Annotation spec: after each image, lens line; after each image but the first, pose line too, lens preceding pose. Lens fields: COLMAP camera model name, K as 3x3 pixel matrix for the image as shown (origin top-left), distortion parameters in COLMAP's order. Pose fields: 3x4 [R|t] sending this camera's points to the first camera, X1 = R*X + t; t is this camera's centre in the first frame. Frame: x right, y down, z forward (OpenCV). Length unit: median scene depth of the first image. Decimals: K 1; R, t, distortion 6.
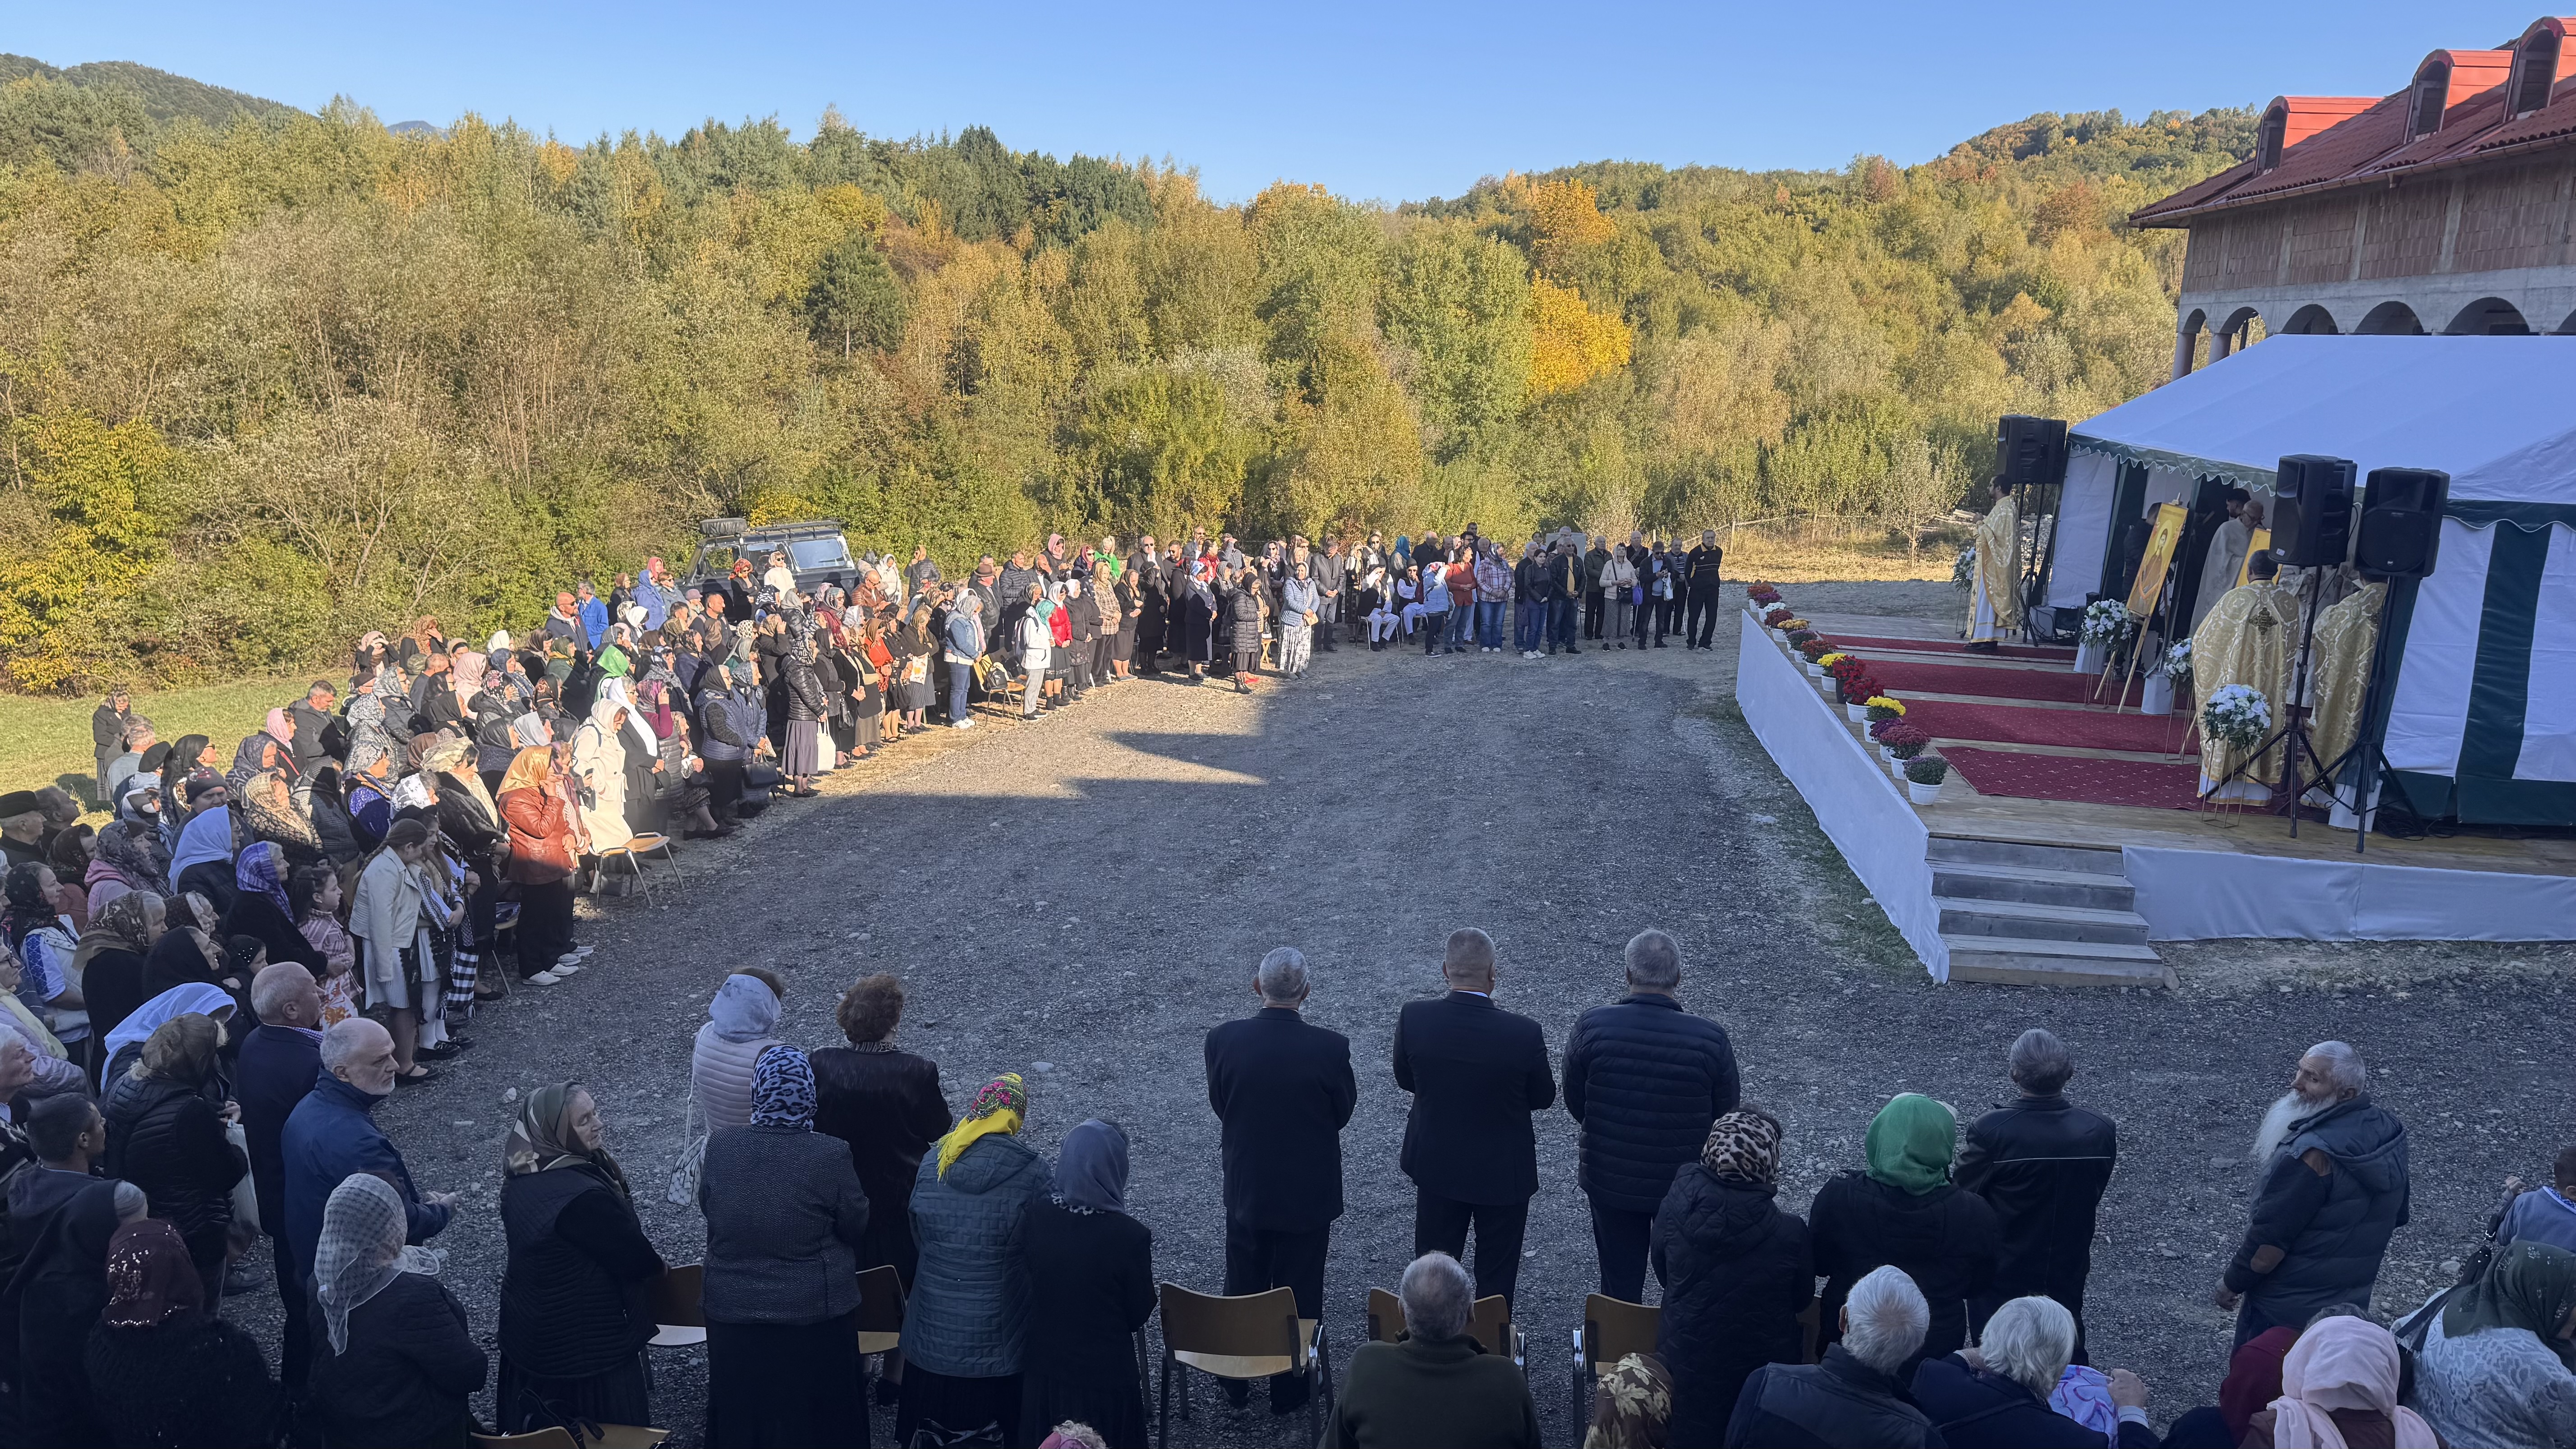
lens RADIAL K [[1788.6, 0, 1289.7], [0, 1788.6, 714.1], [0, 0, 1]] dist [0.061628, -0.072113]
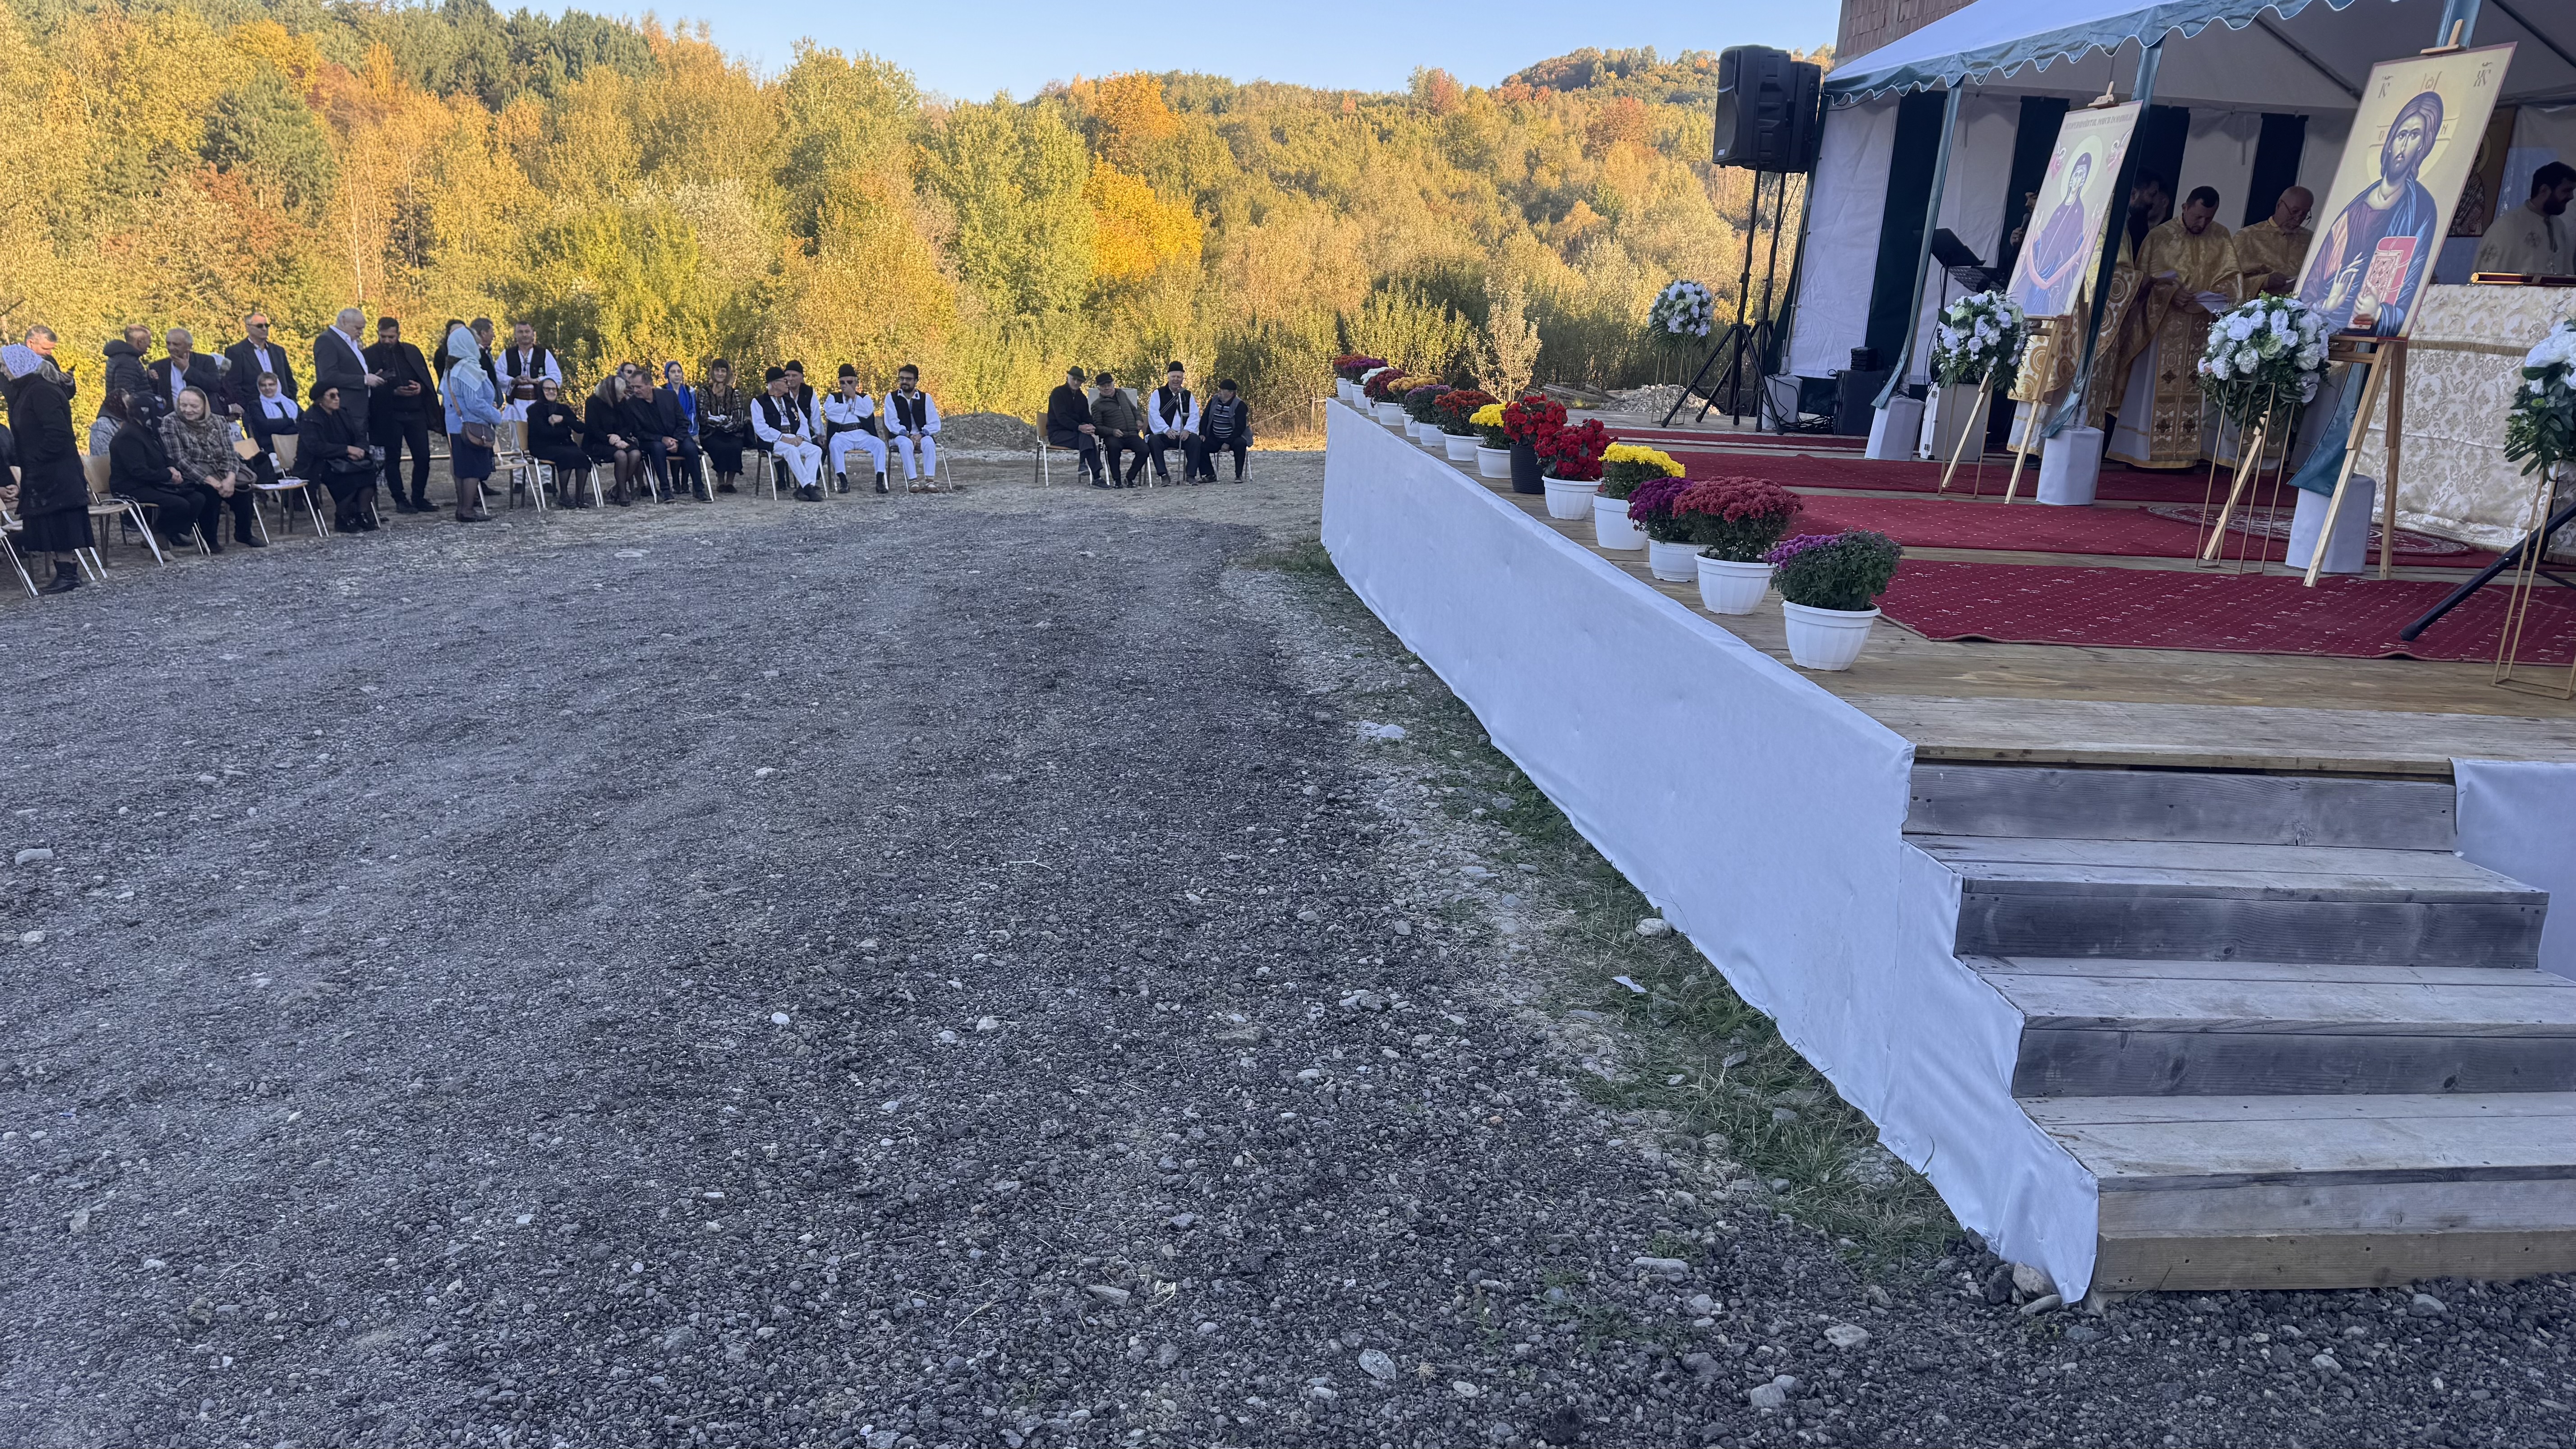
lens RADIAL K [[1788.6, 0, 1295.6], [0, 1788.6, 726.4], [0, 0, 1]] dist [0.061628, -0.072113]
pose [[0.973343, -0.041808, 0.225514, 0.082800], [0.030931, 0.998191, 0.051554, 0.019605], [-0.227261, -0.043205, 0.972875, 0.332728]]
